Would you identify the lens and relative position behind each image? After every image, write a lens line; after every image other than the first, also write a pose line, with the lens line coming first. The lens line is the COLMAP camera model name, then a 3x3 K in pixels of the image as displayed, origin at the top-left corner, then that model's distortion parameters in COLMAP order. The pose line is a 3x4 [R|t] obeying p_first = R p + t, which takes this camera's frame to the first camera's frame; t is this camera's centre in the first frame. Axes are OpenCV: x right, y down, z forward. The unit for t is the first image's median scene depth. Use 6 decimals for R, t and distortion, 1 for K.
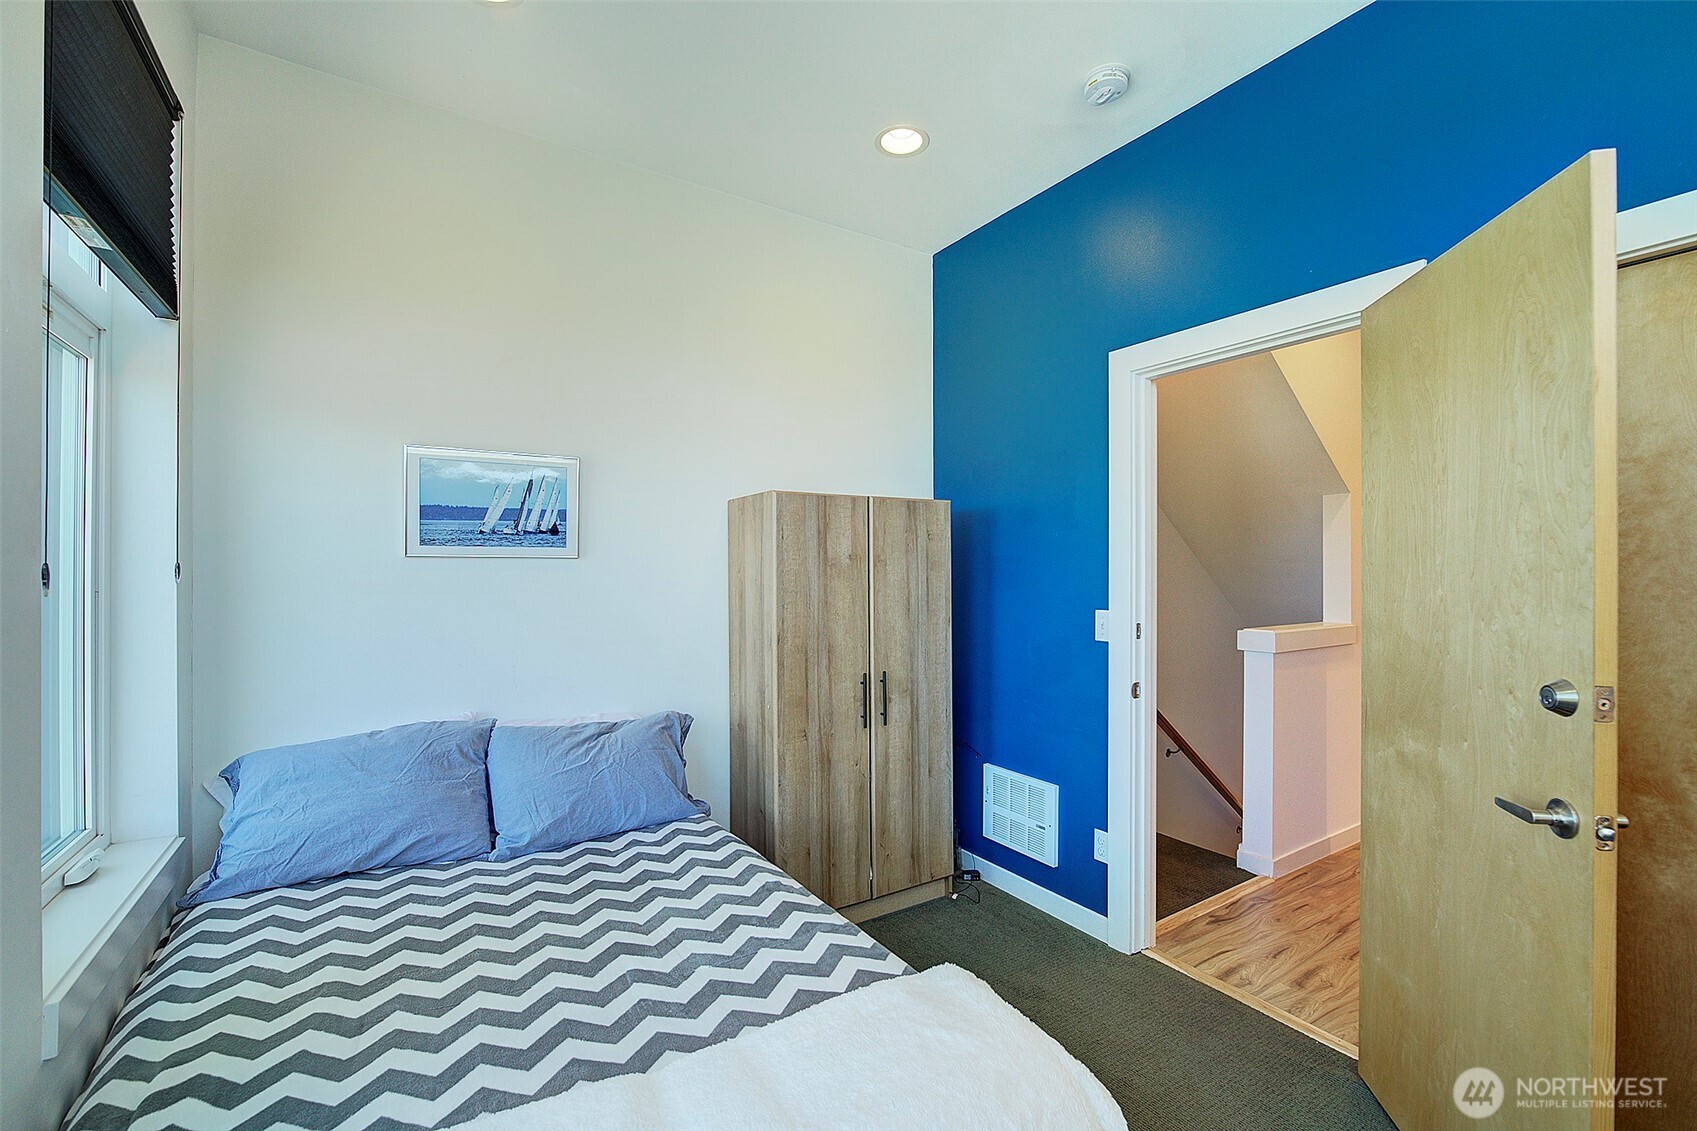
lens RADIAL K [[728.2, 0, 848.5], [0, 728.2, 565.5], [0, 0, 1]] dist [-0.001950, -0.000382]
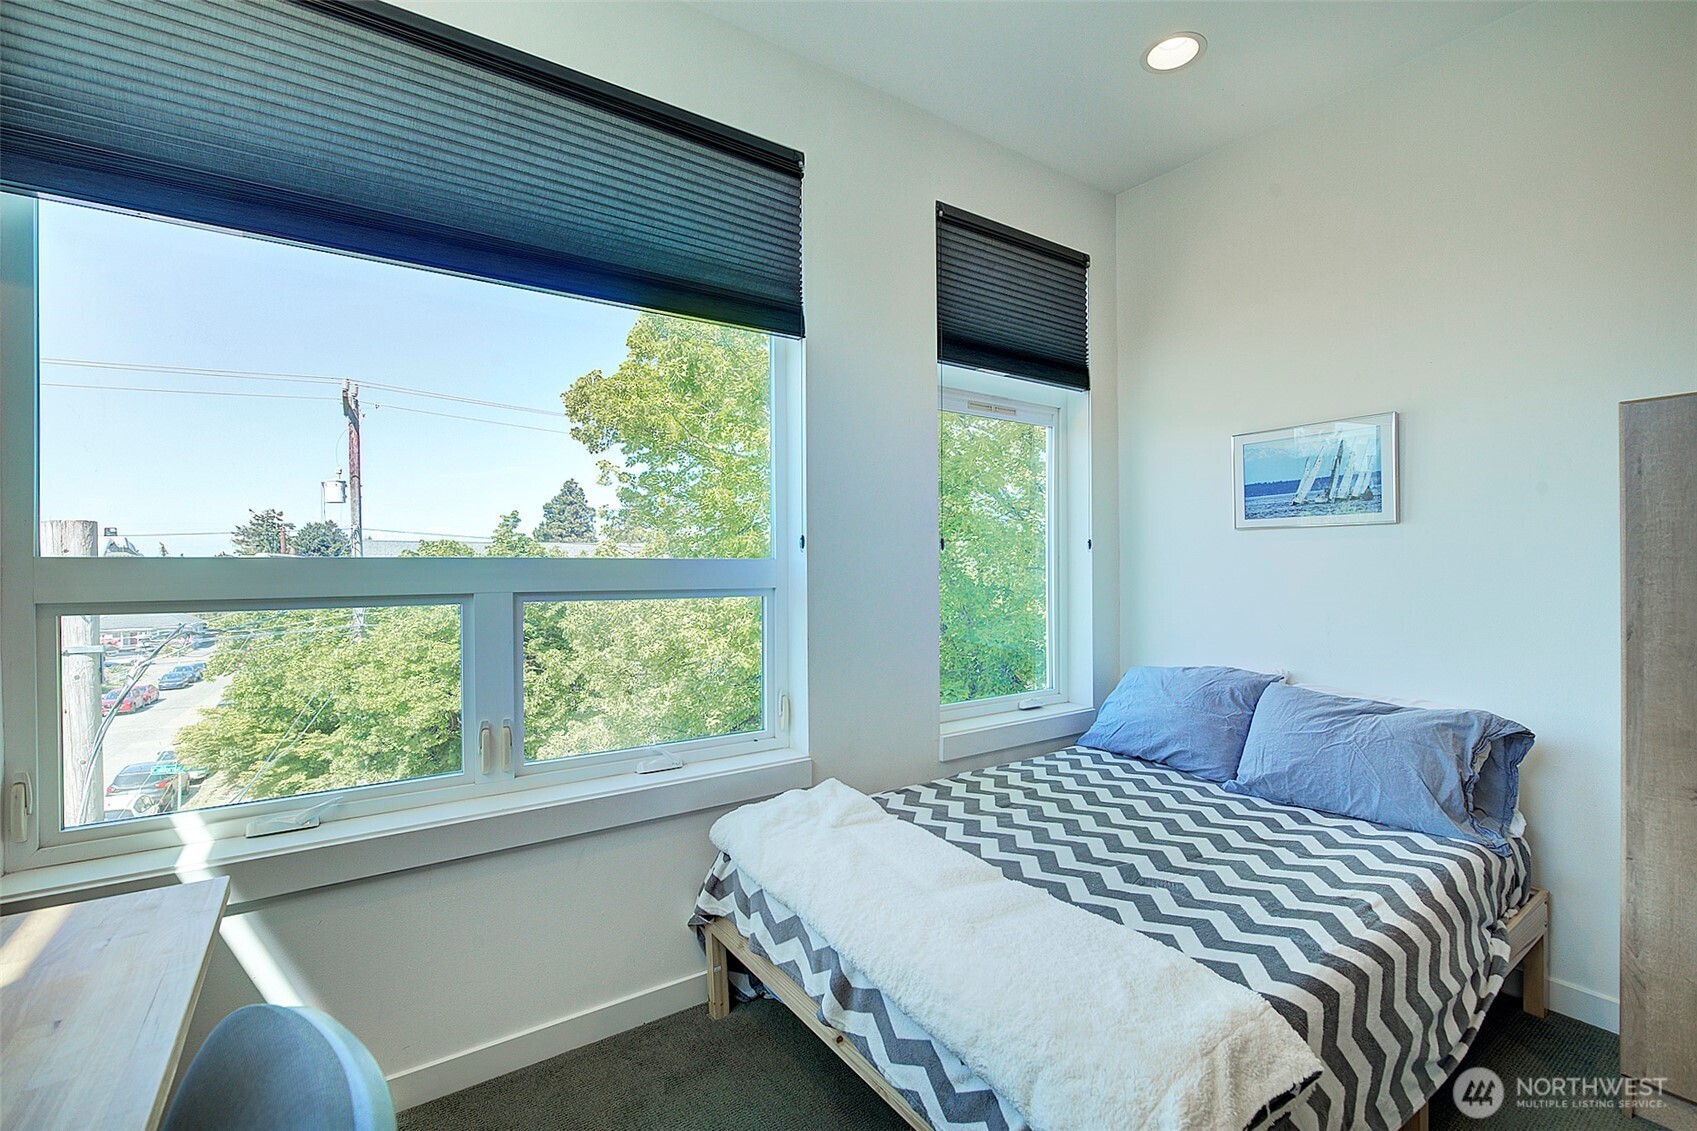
lens RADIAL K [[745.1, 0, 848.5], [0, 745.1, 565.5], [0, 0, 1]] dist [-0.000684, -0.000151]
pose [[0.041083, 0.001159, -0.999155, 0.642283], [0.012387, 0.999922, 0.001669, 0.040210], [0.999079, -0.012445, 0.041065, 0.345106]]
